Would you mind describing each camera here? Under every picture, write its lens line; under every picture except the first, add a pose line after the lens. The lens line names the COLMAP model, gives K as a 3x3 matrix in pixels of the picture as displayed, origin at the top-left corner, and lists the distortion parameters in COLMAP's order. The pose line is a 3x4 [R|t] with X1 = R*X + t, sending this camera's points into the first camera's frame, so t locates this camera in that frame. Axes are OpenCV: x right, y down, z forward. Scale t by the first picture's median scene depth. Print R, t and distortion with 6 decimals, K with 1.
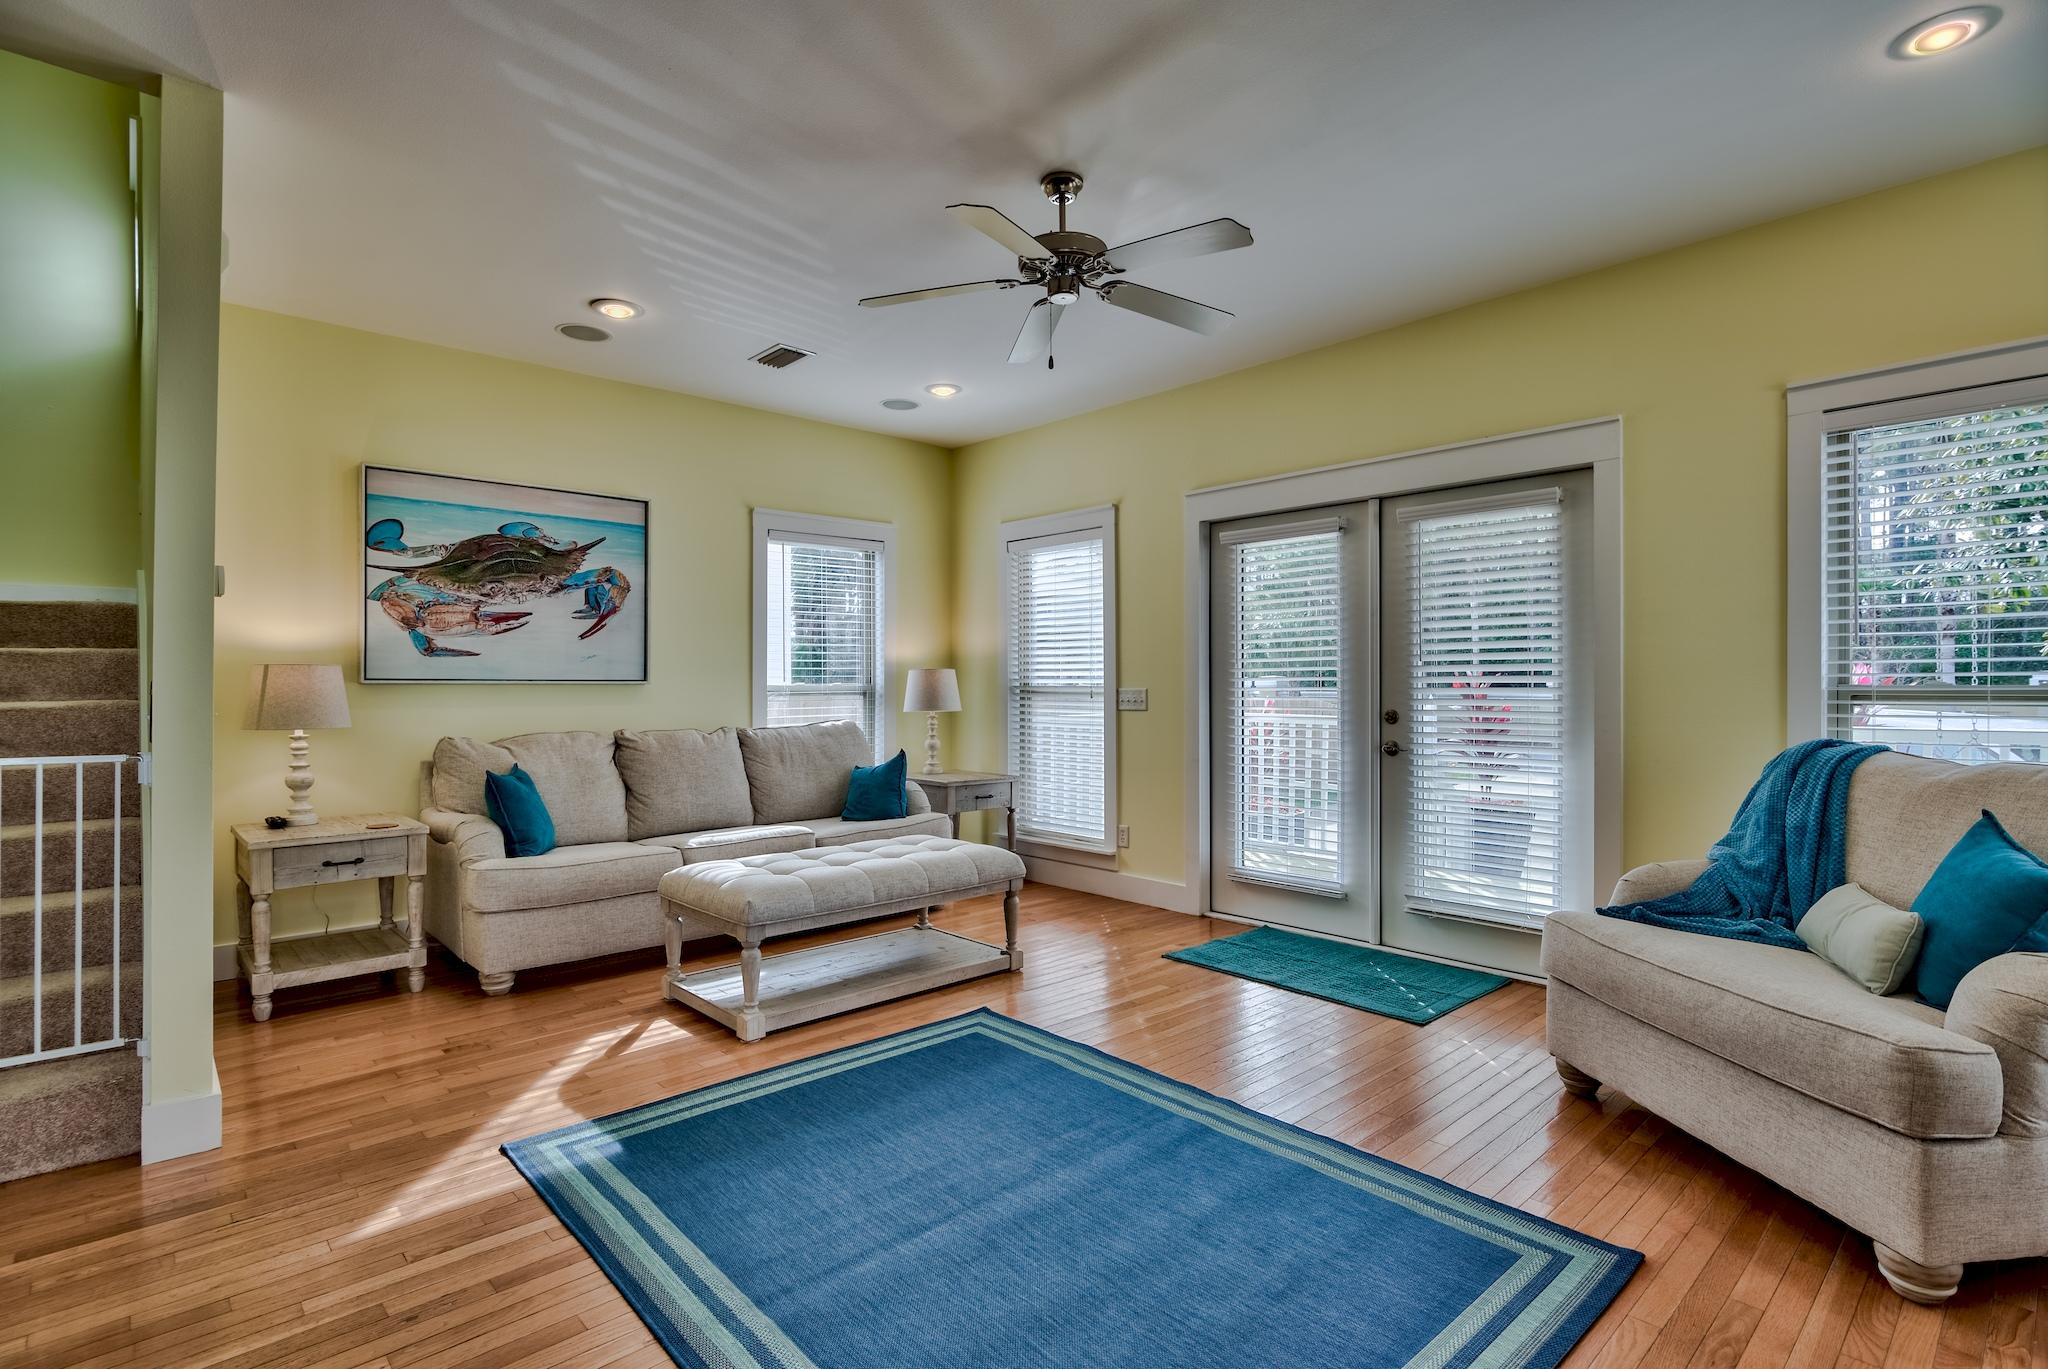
lens RADIAL K [[1011.4, 0, 1012.0], [0, 1011.4, 689.5], [0, 0, 1]] dist [-0.005333, -0.000712]
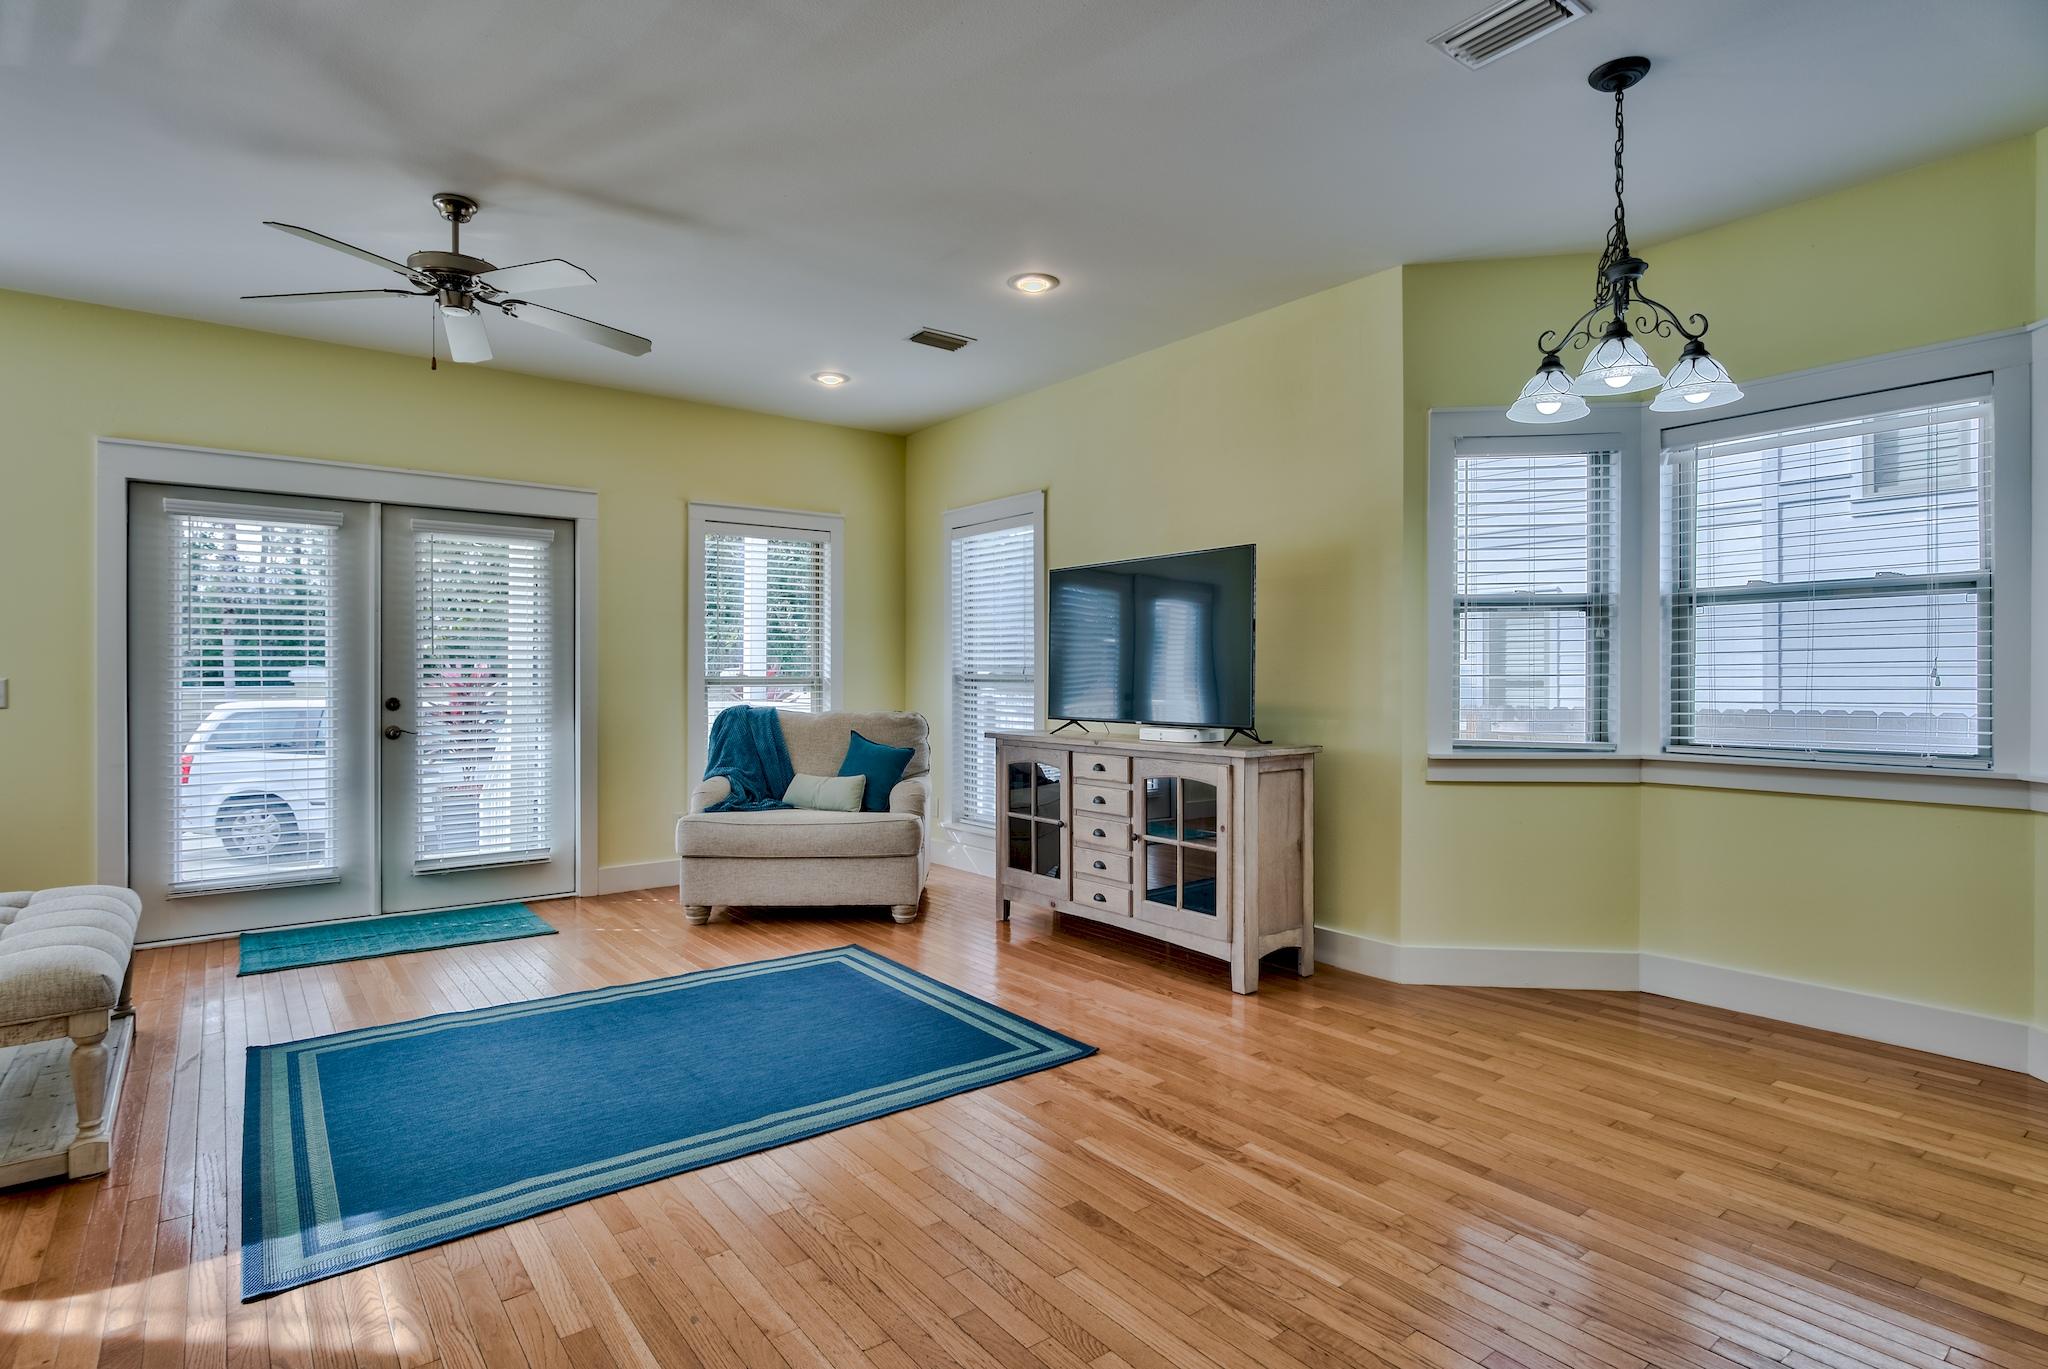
lens RADIAL K [[1011.4, 0, 1030.0], [0, 1011.4, 692.0], [0, 0, 1]] dist [-0.005333, -0.000712]
pose [[0.075019, -0.011009, 0.997121, -0.680332], [0.003078, 0.999937, 0.010808, 0.004502], [-0.997177, 0.002259, 0.075048, 0.218663]]
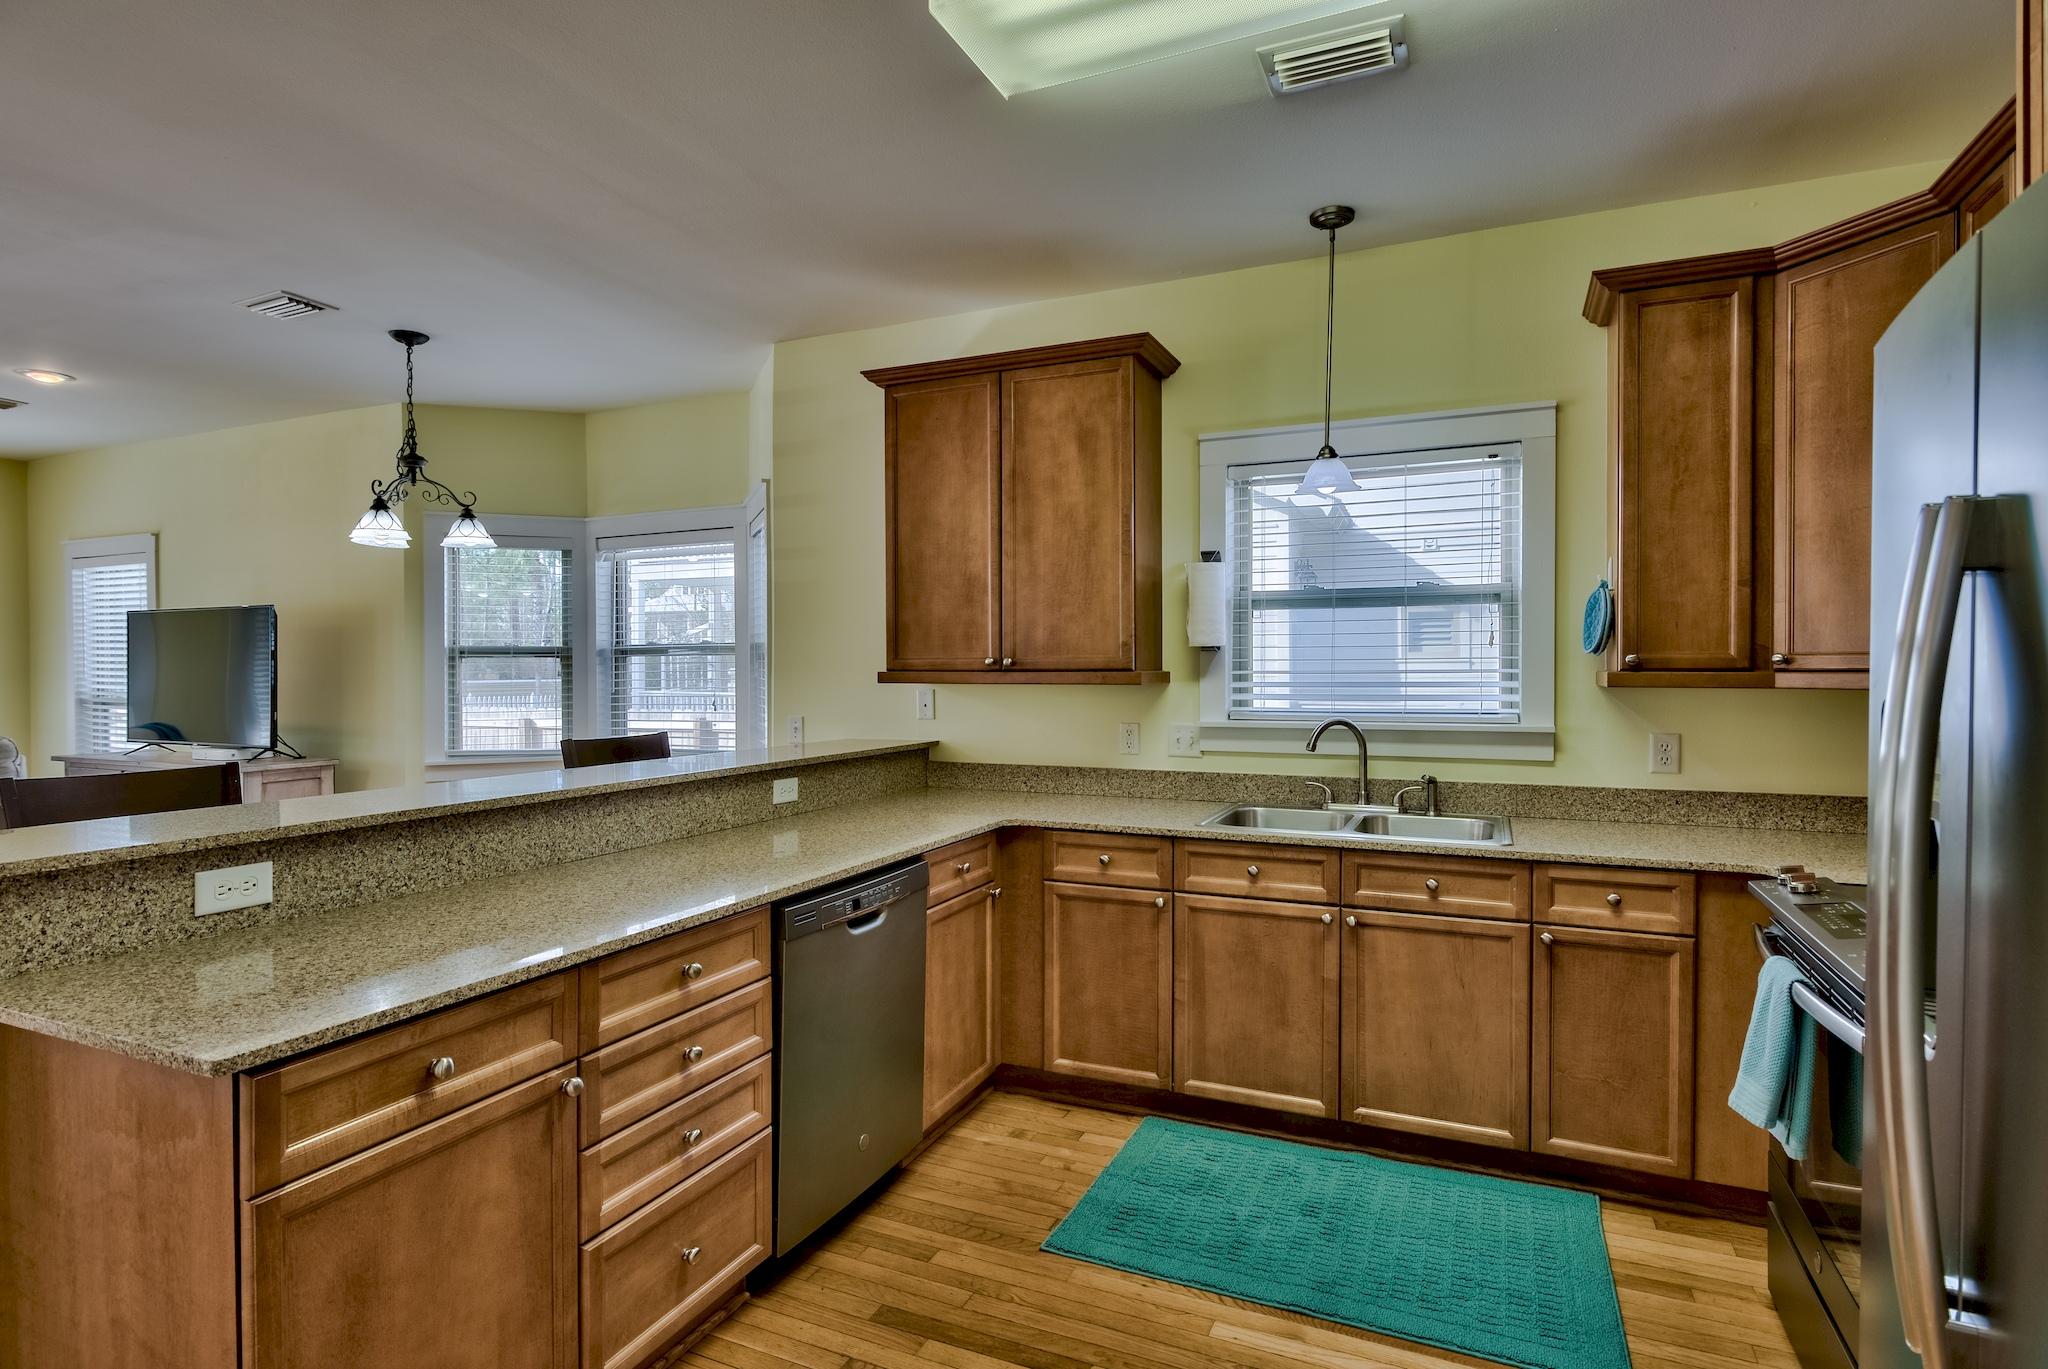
lens RADIAL K [[1011.4, 0, 1055.9], [0, 1011.4, 688.9], [0, 0, 1]] dist [-0.005333, -0.000712]
pose [[-0.404995, -0.015524, 0.914187, -1.171008], [0.005084, 0.999802, 0.019230, -0.037181], [-0.914305, 0.012436, -0.404836, -0.247558]]
